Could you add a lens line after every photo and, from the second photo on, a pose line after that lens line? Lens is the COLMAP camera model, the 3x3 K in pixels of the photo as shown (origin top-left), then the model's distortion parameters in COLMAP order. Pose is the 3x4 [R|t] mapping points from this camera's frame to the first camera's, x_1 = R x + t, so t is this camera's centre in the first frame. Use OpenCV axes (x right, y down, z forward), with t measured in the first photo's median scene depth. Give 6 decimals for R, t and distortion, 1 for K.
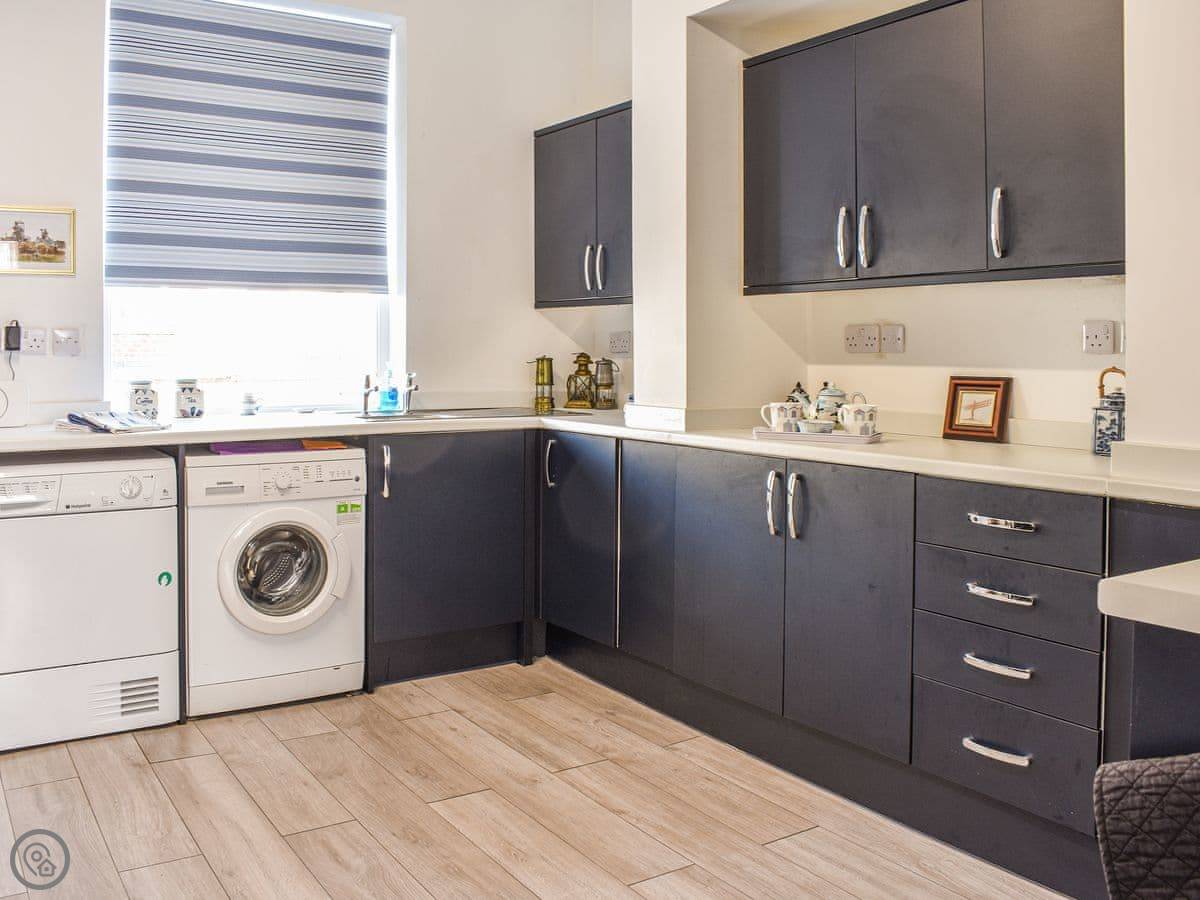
lens RADIAL K [[1093.1, 0, 597.5], [0, 1093.1, 346.3], [0, 0, 1]] dist [-0.066170, 0.004324]
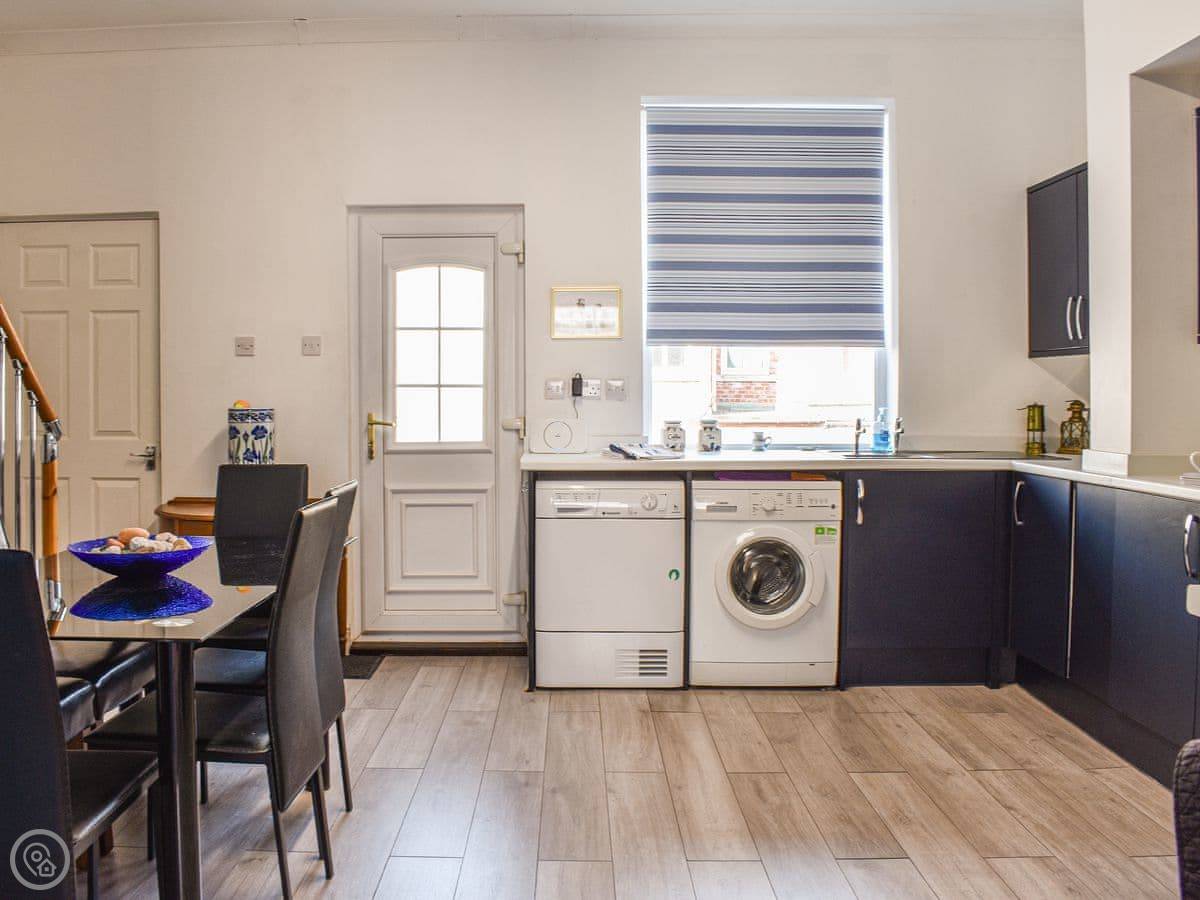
lens RADIAL K [[1089.6, 0, 597.8], [0, 1089.6, 416.1], [0, 0, 1]] dist [-0.045224, 0.007974]
pose [[0.849277, 0.012131, -0.527808, 0.188467], [-0.001128, 0.999775, 0.021163, -0.000386], [0.527946, -0.017378, 0.849100, -0.134216]]
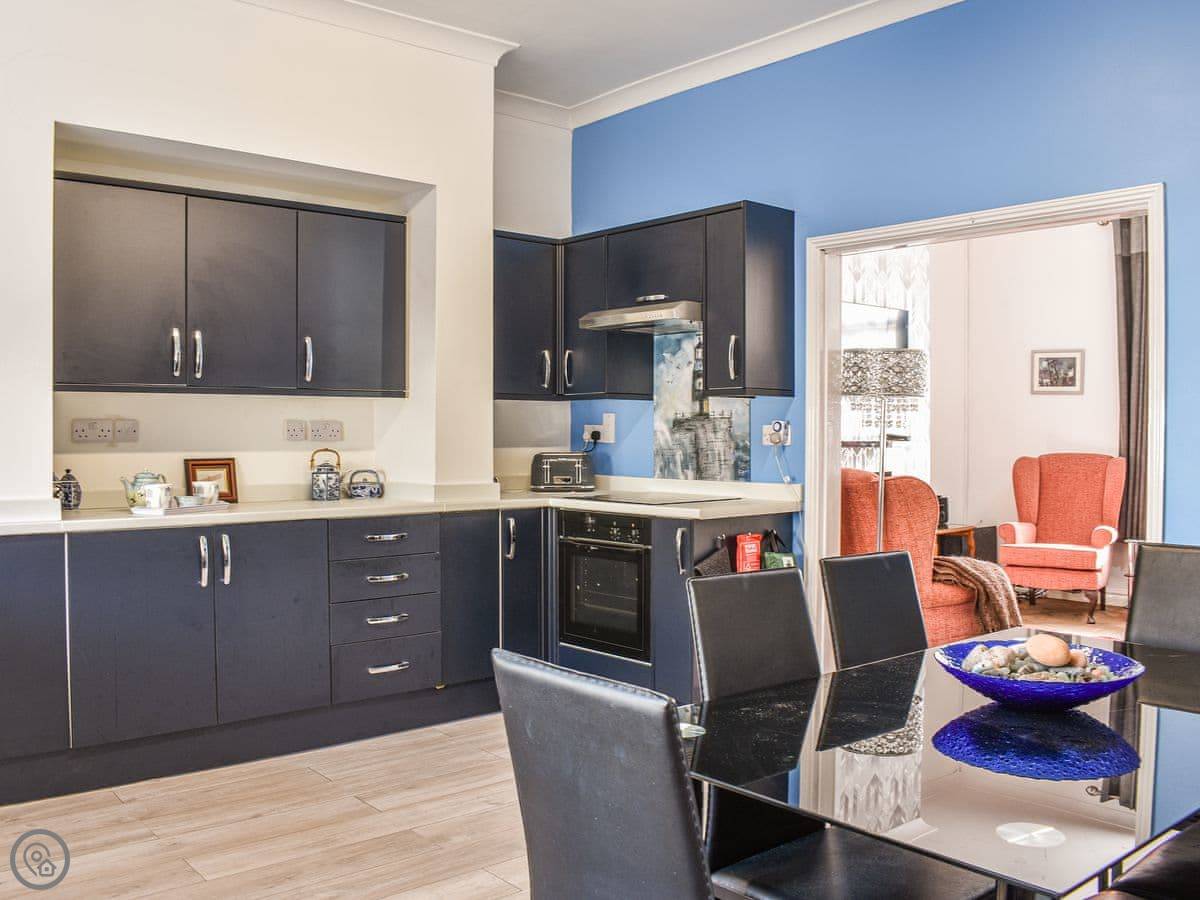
lens RADIAL K [[1075.1, 0, 600.0], [0, 1075.1, 450.0], [0, 0, 1]] dist [-0.115660, 0.004170]
pose [[-0.132704, -0.014926, 0.991043, -0.939430], [0.000778, 0.999885, 0.015163, -0.002689], [-0.991155, 0.002783, -0.132677, 0.598836]]
